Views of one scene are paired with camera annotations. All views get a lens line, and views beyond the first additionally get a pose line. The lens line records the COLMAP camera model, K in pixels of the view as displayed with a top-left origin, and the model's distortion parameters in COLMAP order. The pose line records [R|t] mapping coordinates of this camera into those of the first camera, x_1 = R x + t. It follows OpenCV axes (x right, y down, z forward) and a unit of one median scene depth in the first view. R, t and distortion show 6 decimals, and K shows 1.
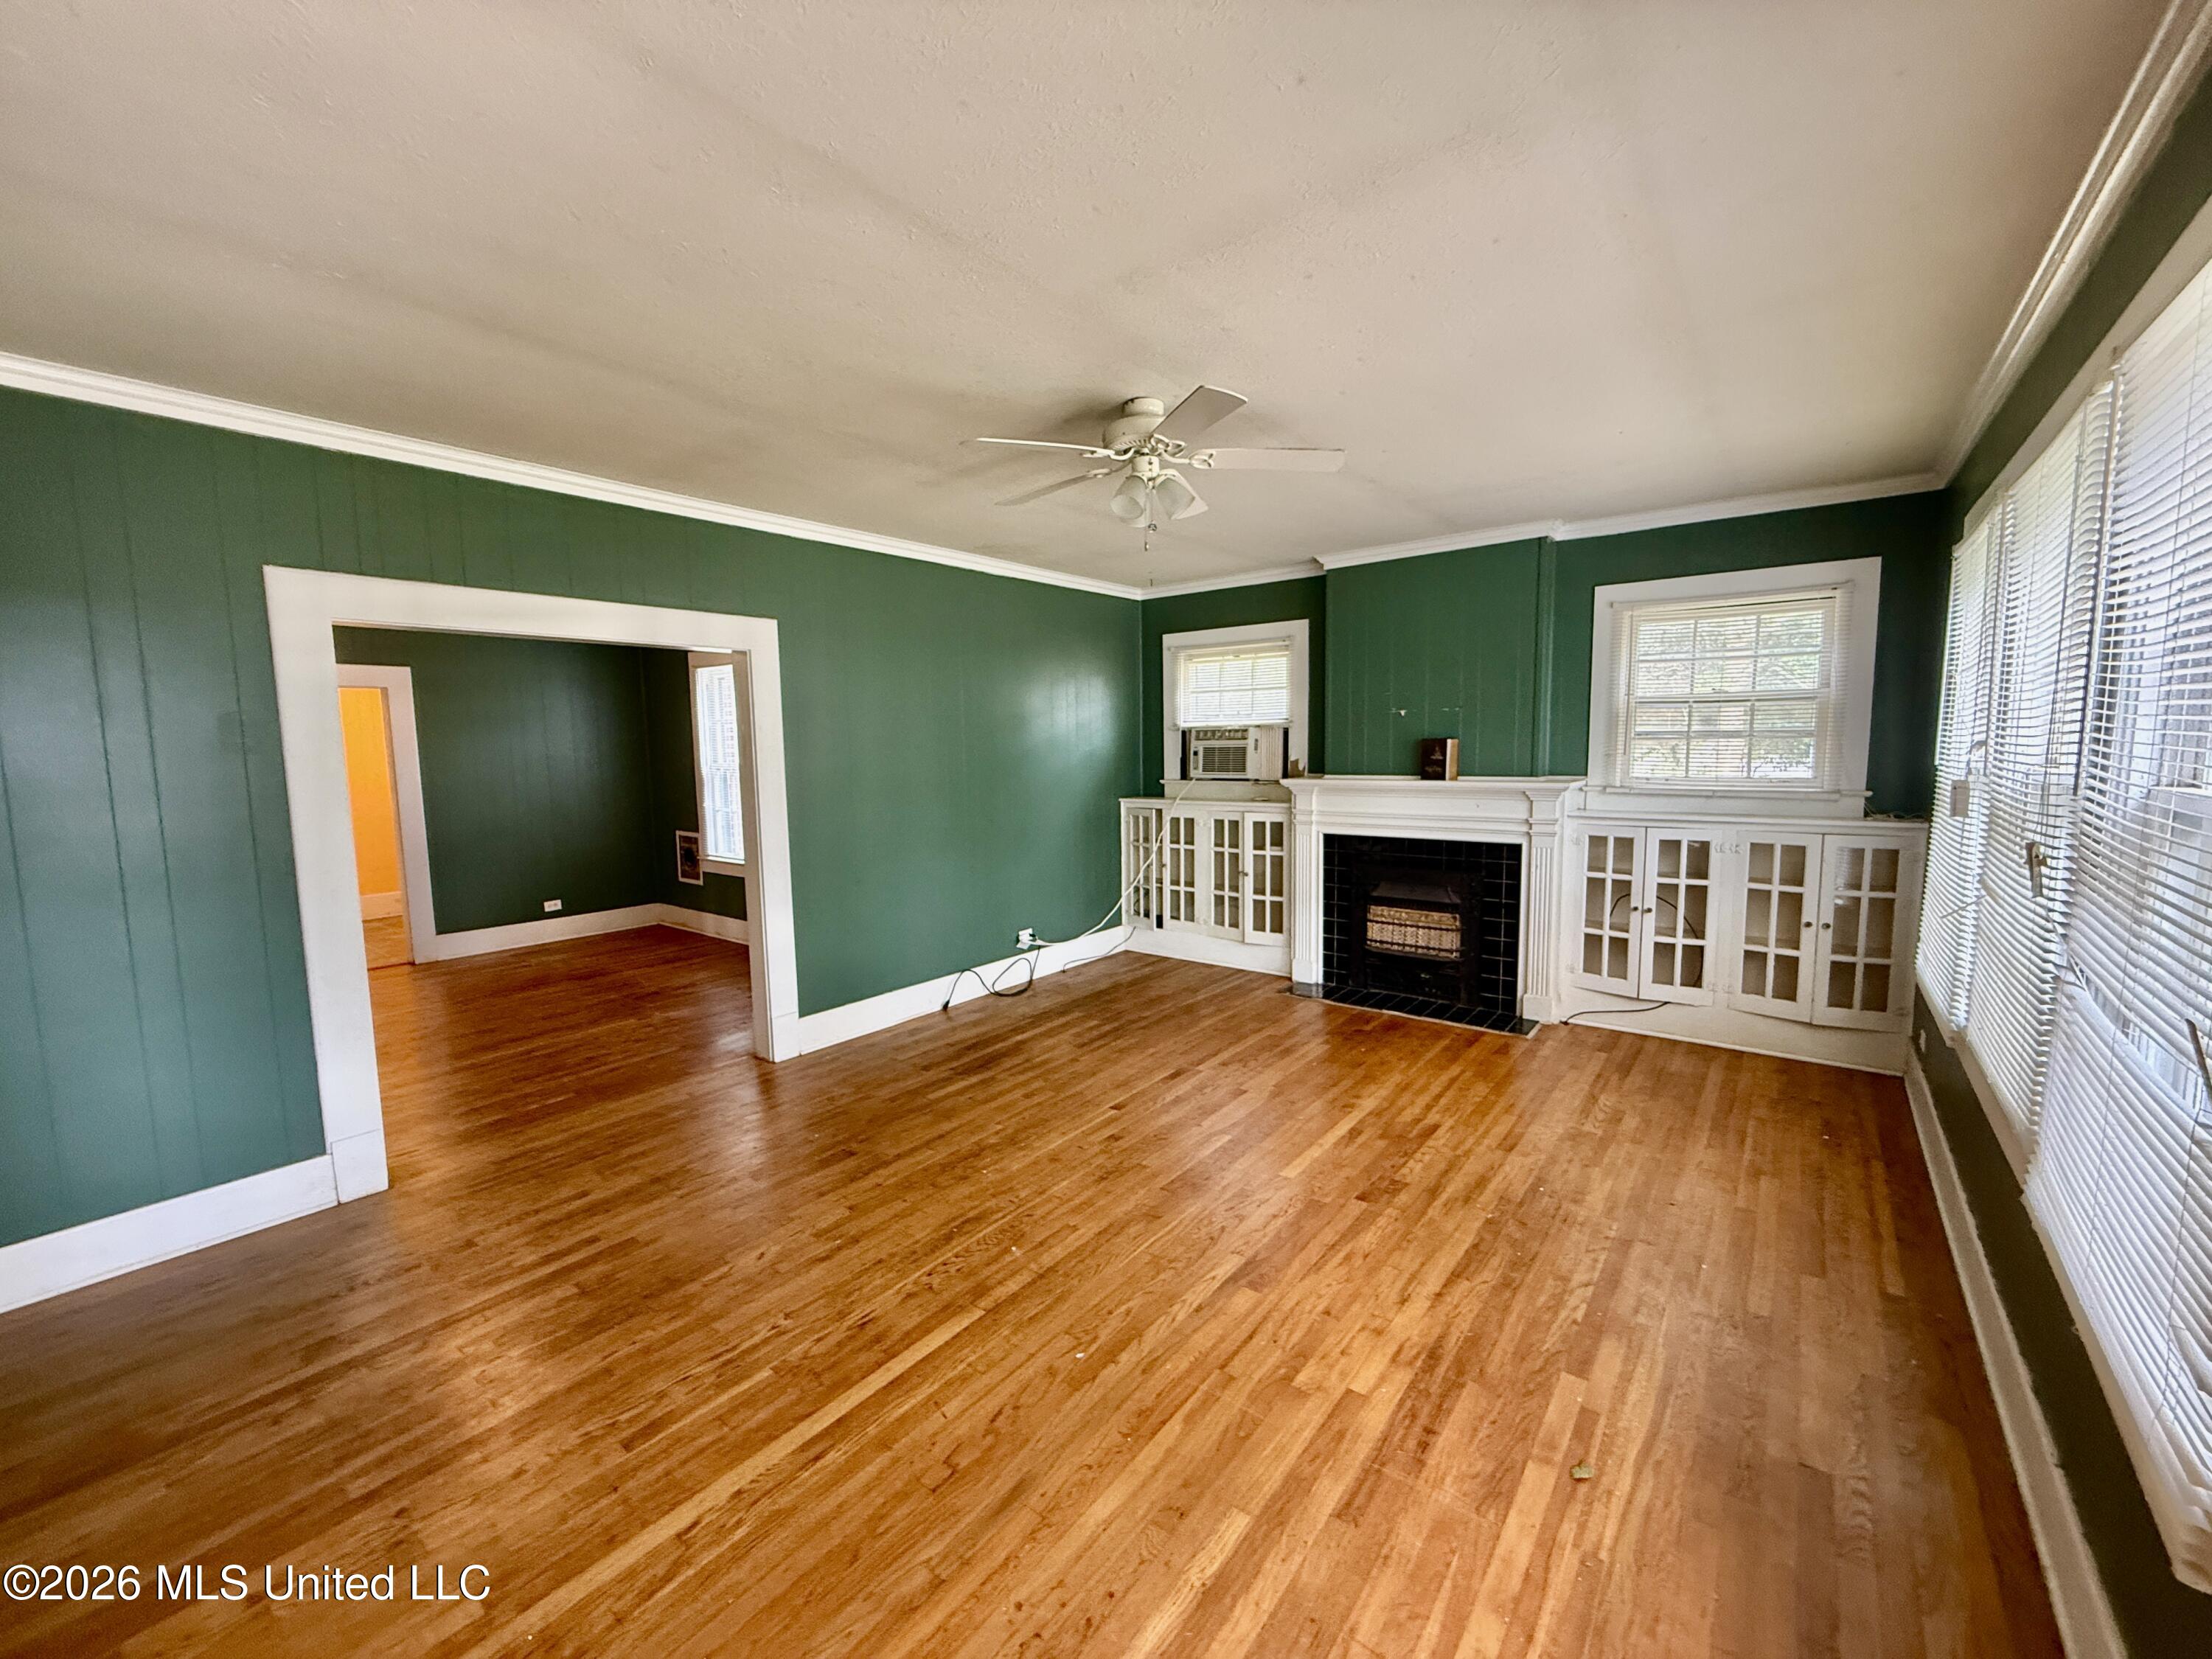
lens RADIAL K [[880.0, 0, 1101.1], [0, 880.0, 833.4], [0, 0, 1]] dist [-0.000449, -0.000567]
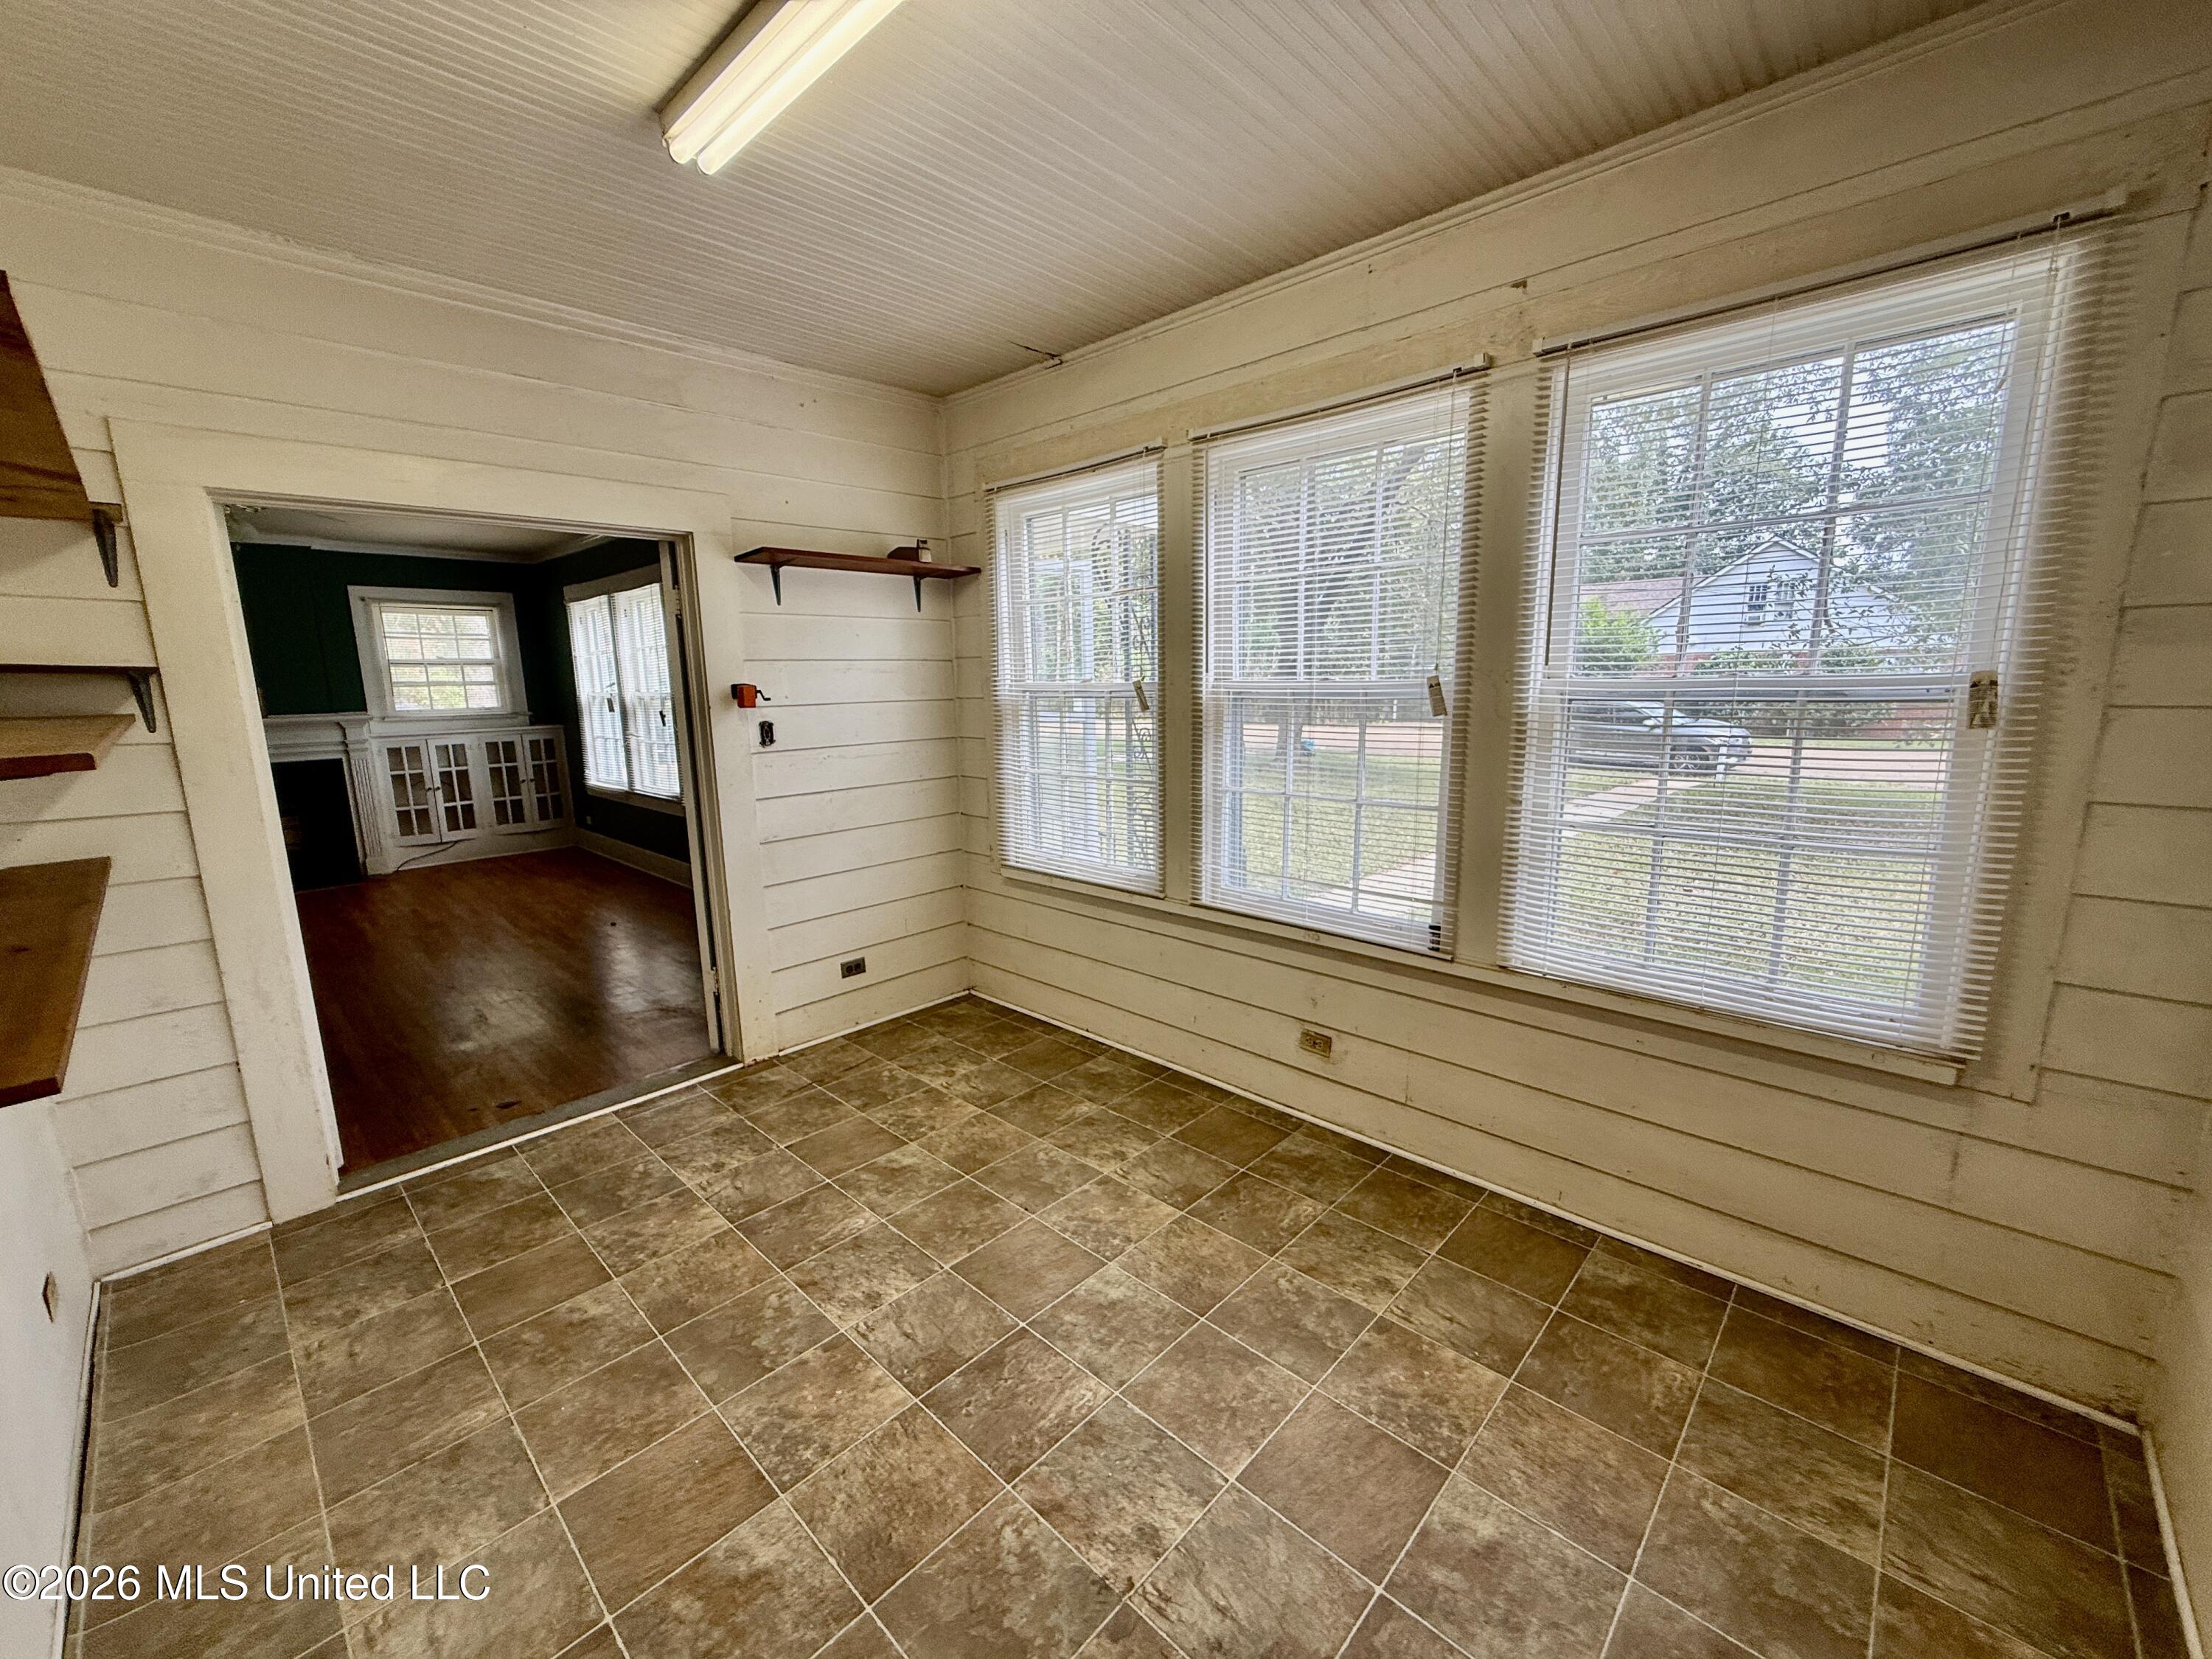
lens RADIAL K [[884.3, 0, 1101.7], [0, 884.3, 847.2], [0, 0, 1]] dist [0.000699, -0.000070]
pose [[0.093992, -0.177592, 0.979605, -0.936442], [0.120640, 0.978742, 0.165860, 0.069826], [-0.988237, 0.102590, 0.113419, -0.434181]]
